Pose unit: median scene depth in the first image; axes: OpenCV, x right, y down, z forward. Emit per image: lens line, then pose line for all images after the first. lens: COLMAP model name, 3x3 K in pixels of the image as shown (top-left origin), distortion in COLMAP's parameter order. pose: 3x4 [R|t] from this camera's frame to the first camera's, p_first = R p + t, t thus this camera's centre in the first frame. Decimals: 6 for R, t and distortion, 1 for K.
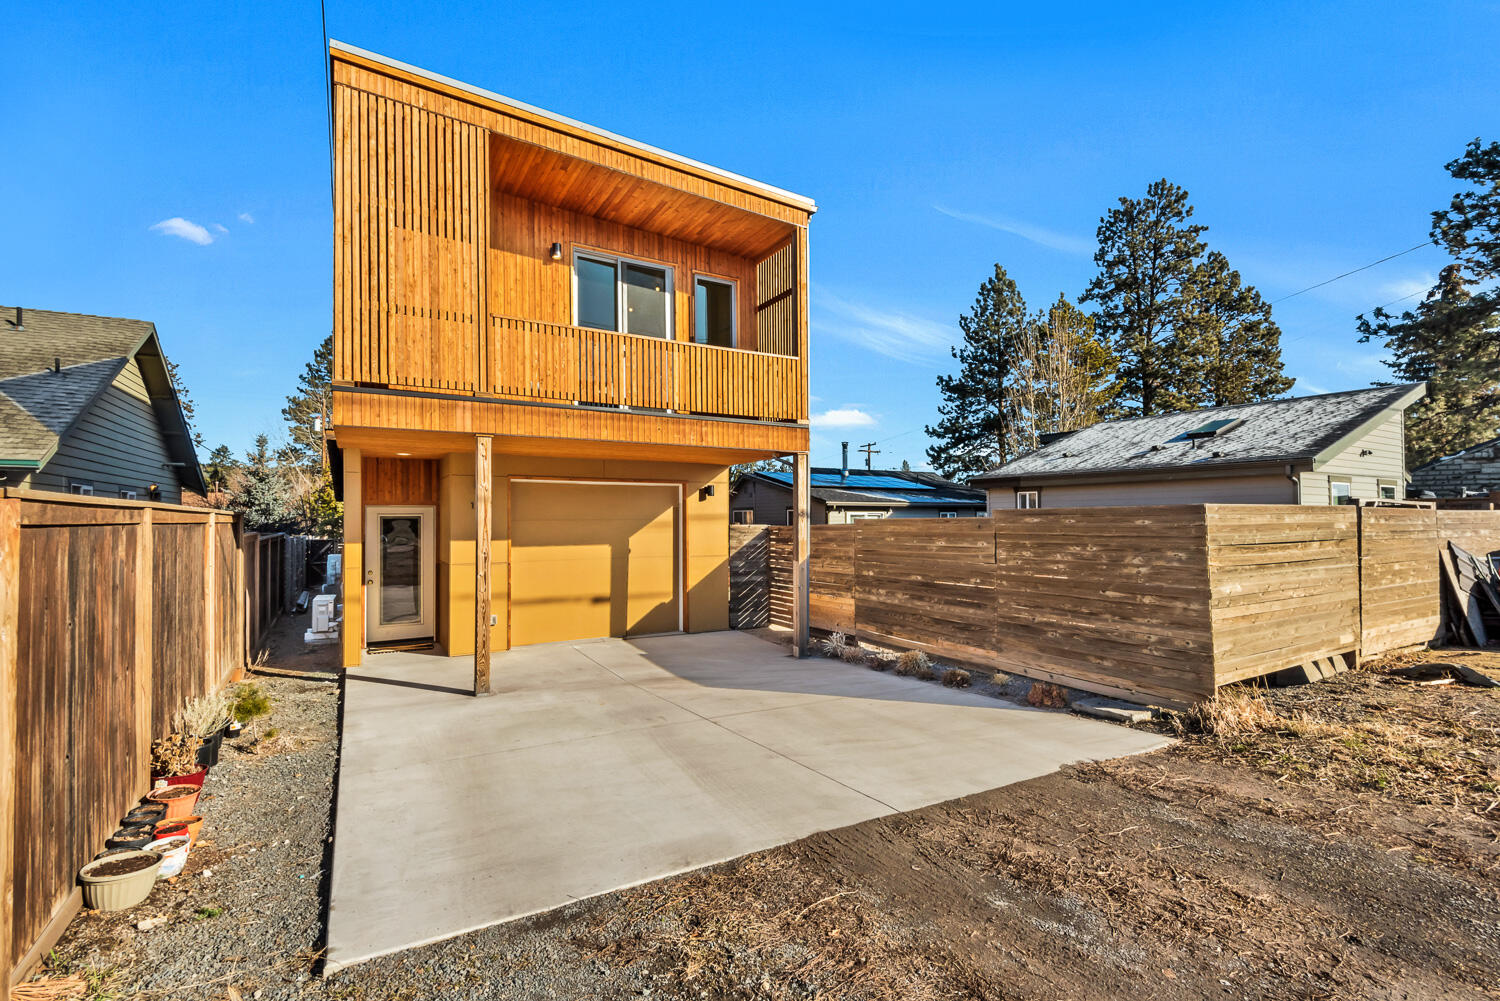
lens RADIAL K [[695.8, 0, 755.0], [0, 695.8, 511.5], [0, 0, 1]] dist [-0.000633, -0.002808]
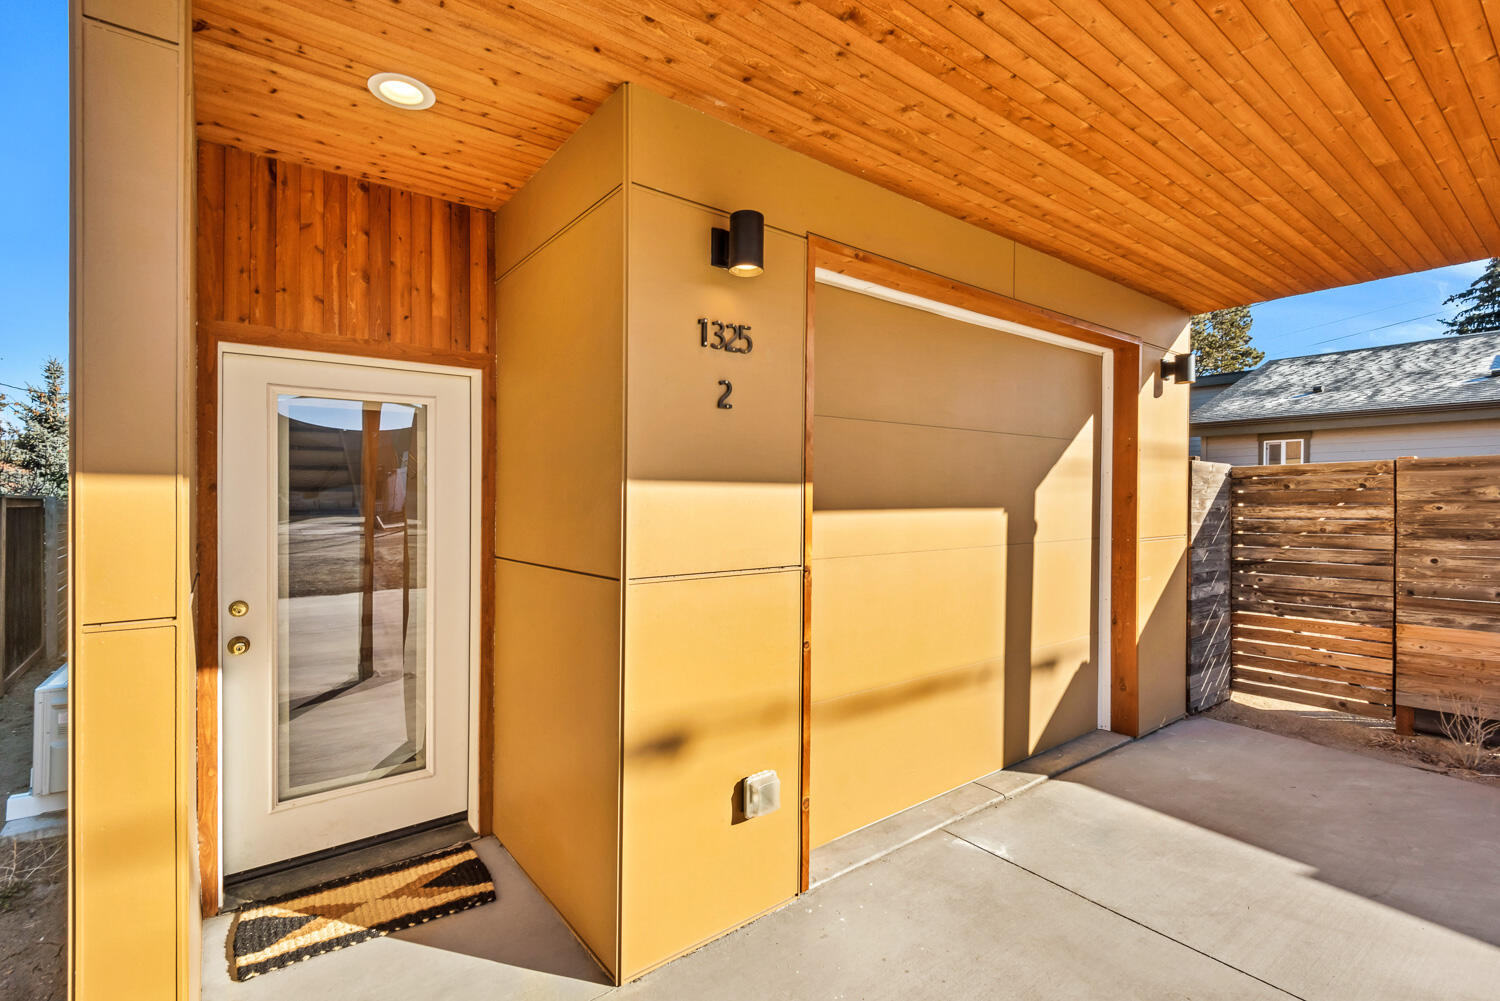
lens RADIAL K [[695.8, 0, 745.7], [0, 695.8, 496.3], [0, 0, 1]] dist [-0.000633, -0.002808]
pose [[0.991367, -0.001160, 0.131110, -0.389470], [0.000603, 0.999991, 0.004286, 0.042833], [-0.131114, -0.004170, 0.991359, 0.700375]]
